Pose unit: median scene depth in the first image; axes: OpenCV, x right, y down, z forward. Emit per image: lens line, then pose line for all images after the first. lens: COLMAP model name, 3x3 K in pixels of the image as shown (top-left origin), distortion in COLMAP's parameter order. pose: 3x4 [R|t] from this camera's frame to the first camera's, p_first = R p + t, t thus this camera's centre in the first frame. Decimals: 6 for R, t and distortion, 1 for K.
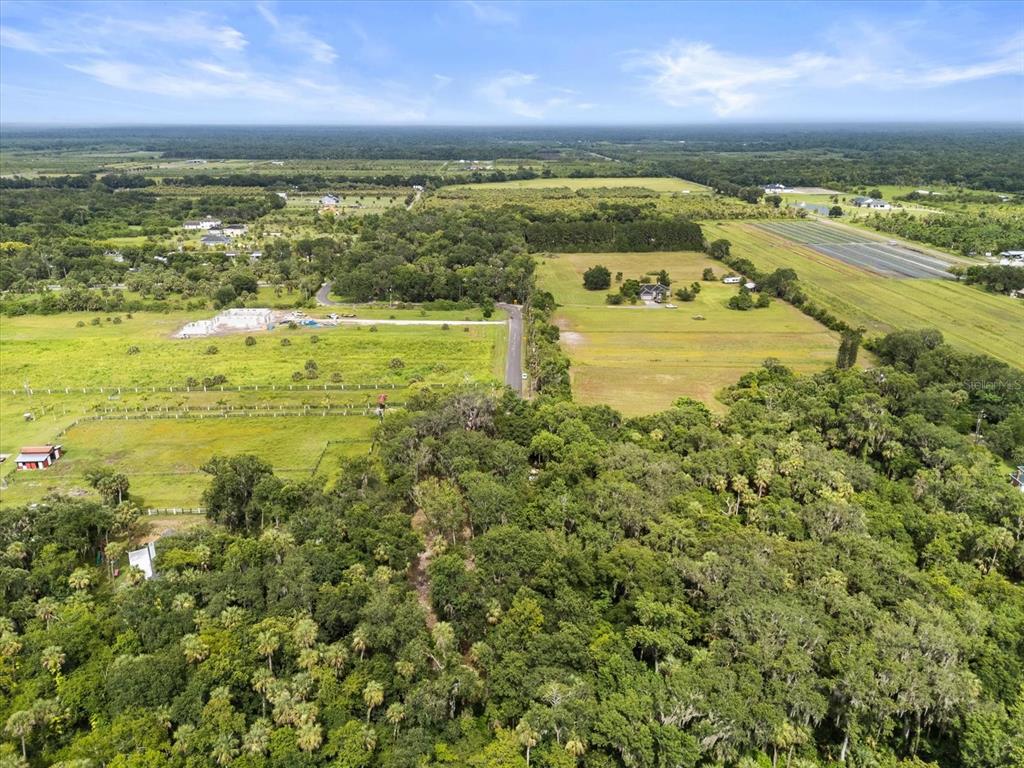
lens RADIAL K [[756.3, 0, 508.3], [0, 756.3, 383.4], [0, 0, 1]] dist [0.066394, -0.065005]
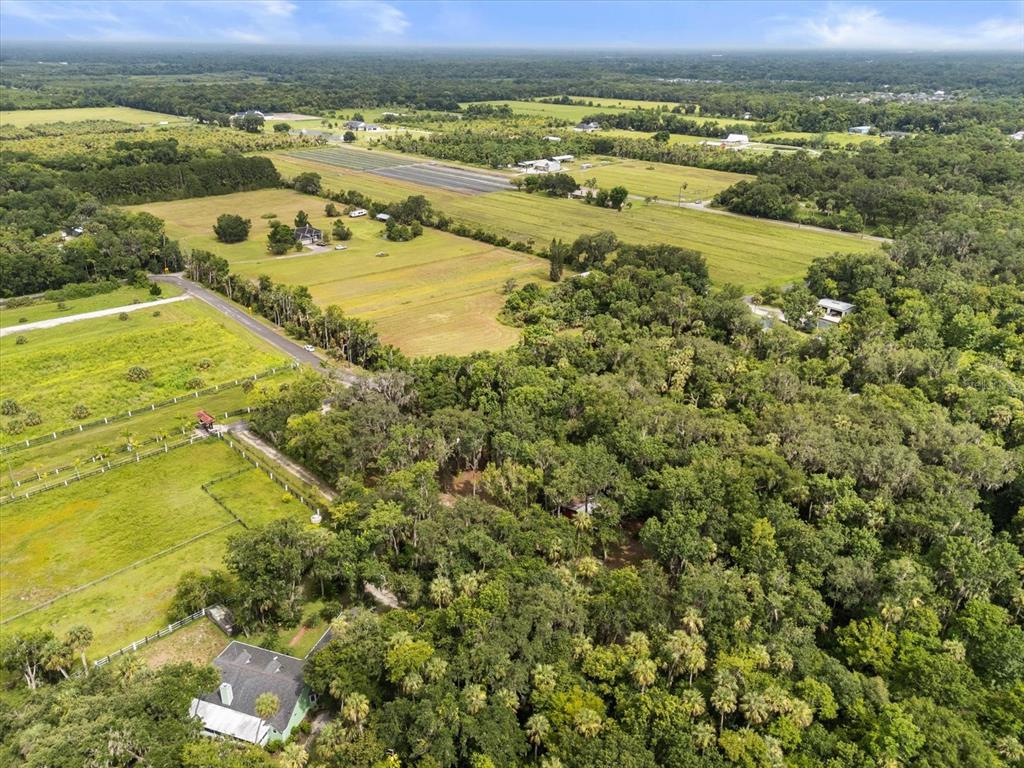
lens RADIAL K [[756.3, 0, 508.3], [0, 756.3, 383.4], [0, 0, 1]] dist [0.066394, -0.065005]
pose [[0.738983, -0.266617, 0.618724, -0.233785], [0.210228, 0.963763, 0.164210, -0.043012], [-0.640085, 0.008725, 0.768255, 0.111858]]
